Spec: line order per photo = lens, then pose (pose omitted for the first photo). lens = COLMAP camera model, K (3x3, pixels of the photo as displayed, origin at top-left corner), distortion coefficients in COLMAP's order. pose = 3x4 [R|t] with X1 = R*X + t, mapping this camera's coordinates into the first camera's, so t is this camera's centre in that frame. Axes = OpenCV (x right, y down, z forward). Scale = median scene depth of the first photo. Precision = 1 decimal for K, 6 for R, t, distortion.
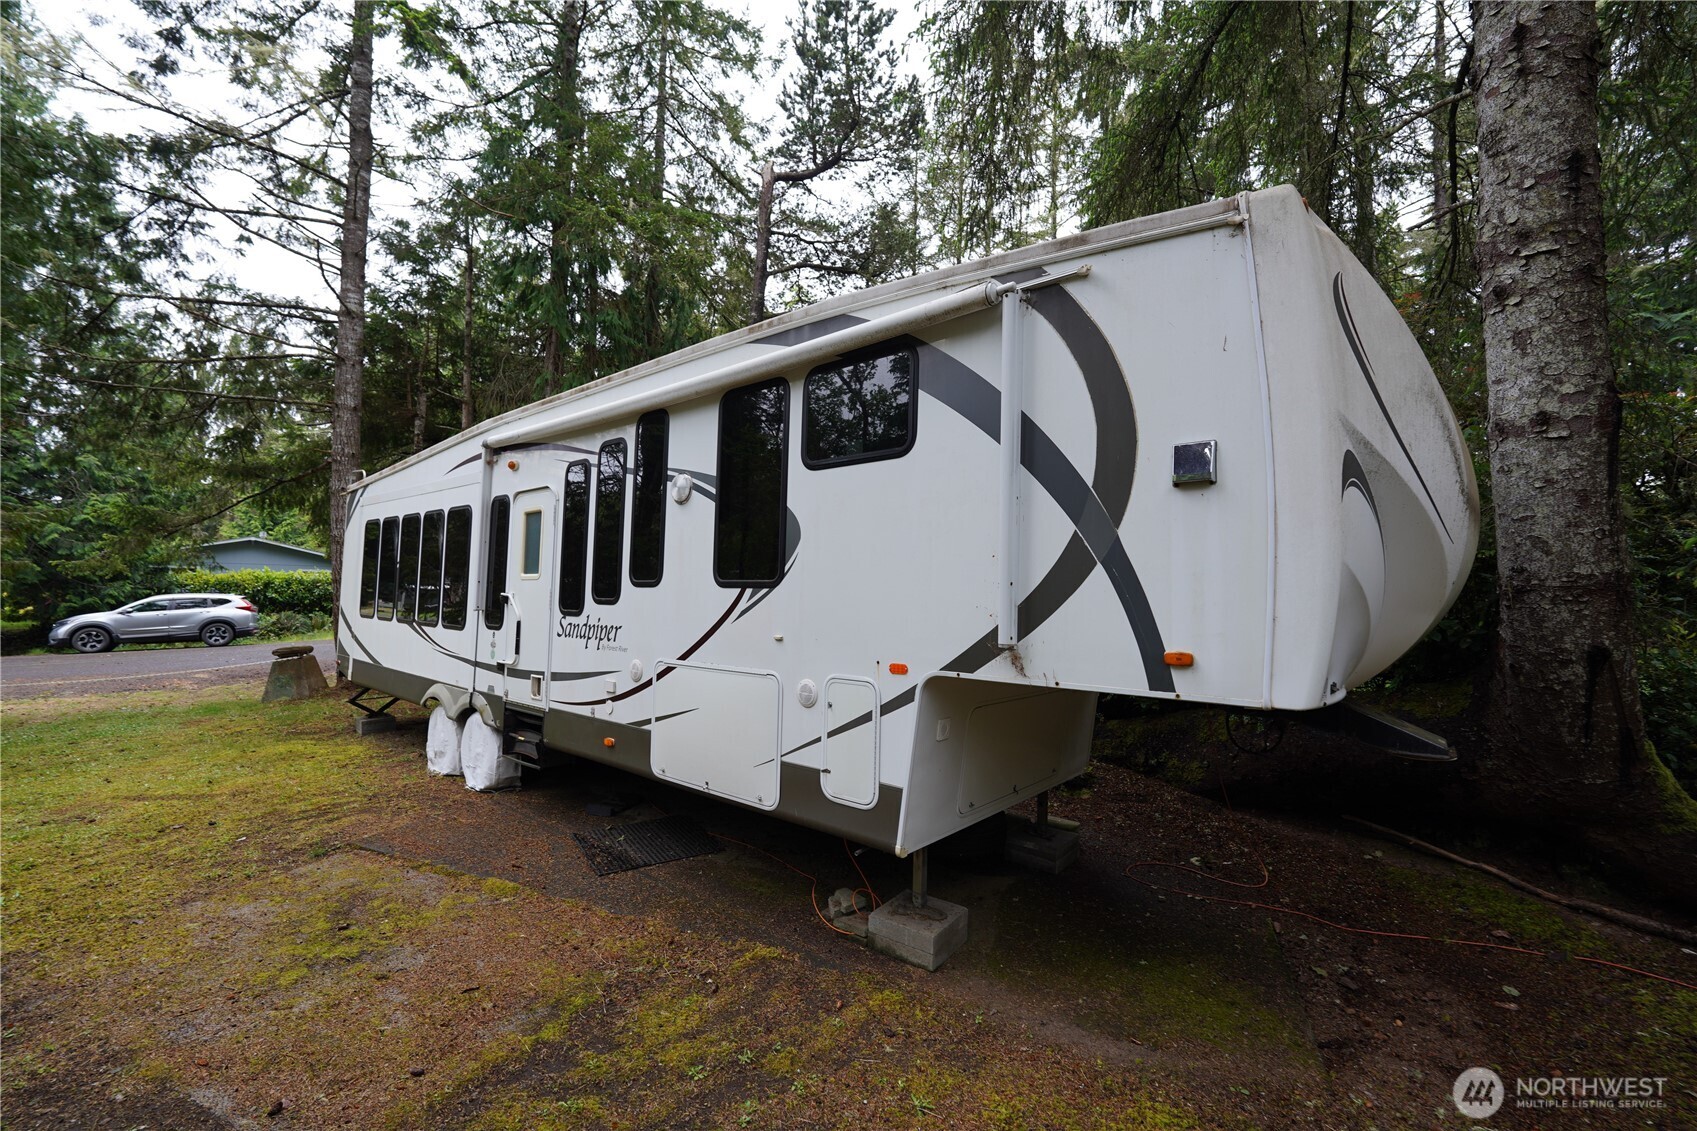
lens RADIAL K [[709.2, 0, 859.3], [0, 709.2, 569.9], [0, 0, 1]] dist [-0.011822, -0.000270]
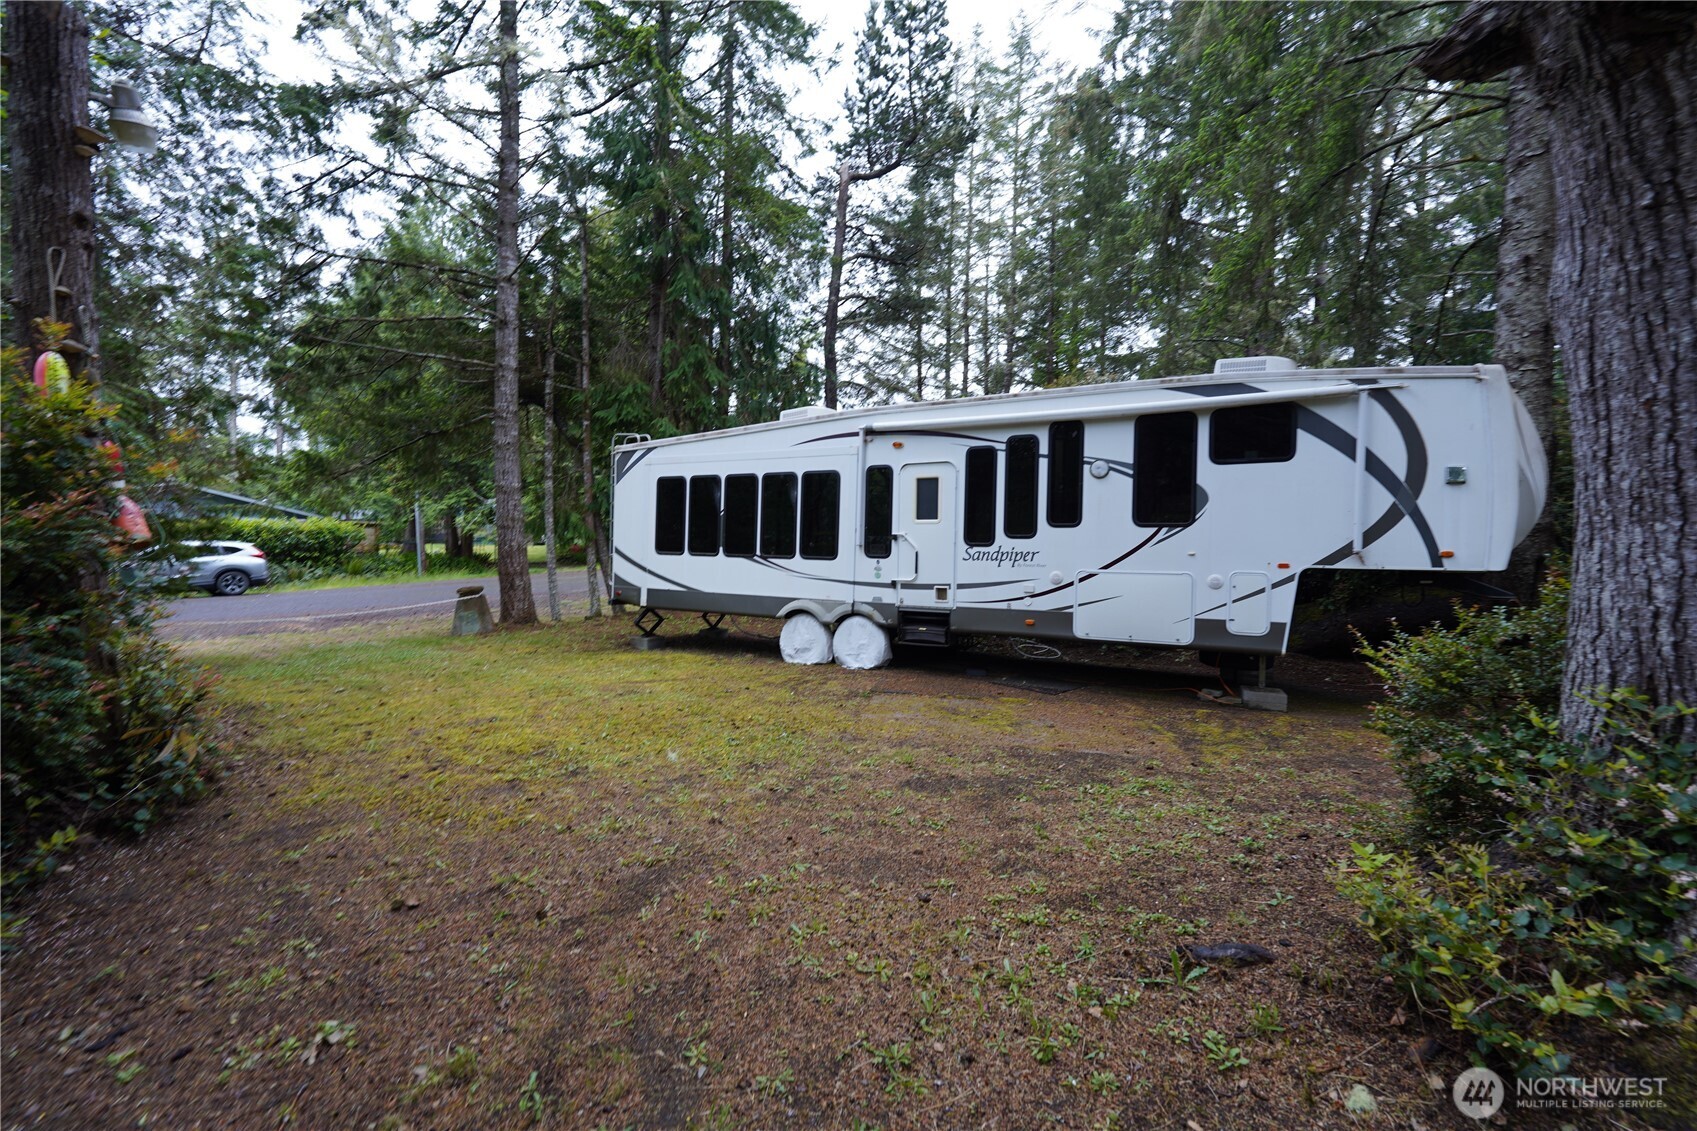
lens RADIAL K [[709.2, 0, 859.3], [0, 709.2, 569.9], [0, 0, 1]] dist [-0.011822, -0.000270]
pose [[0.978905, -0.007727, 0.204168, -1.177174], [-0.005885, 0.997803, 0.065982, 0.017282], [-0.204229, -0.065791, 0.976710, -0.564677]]
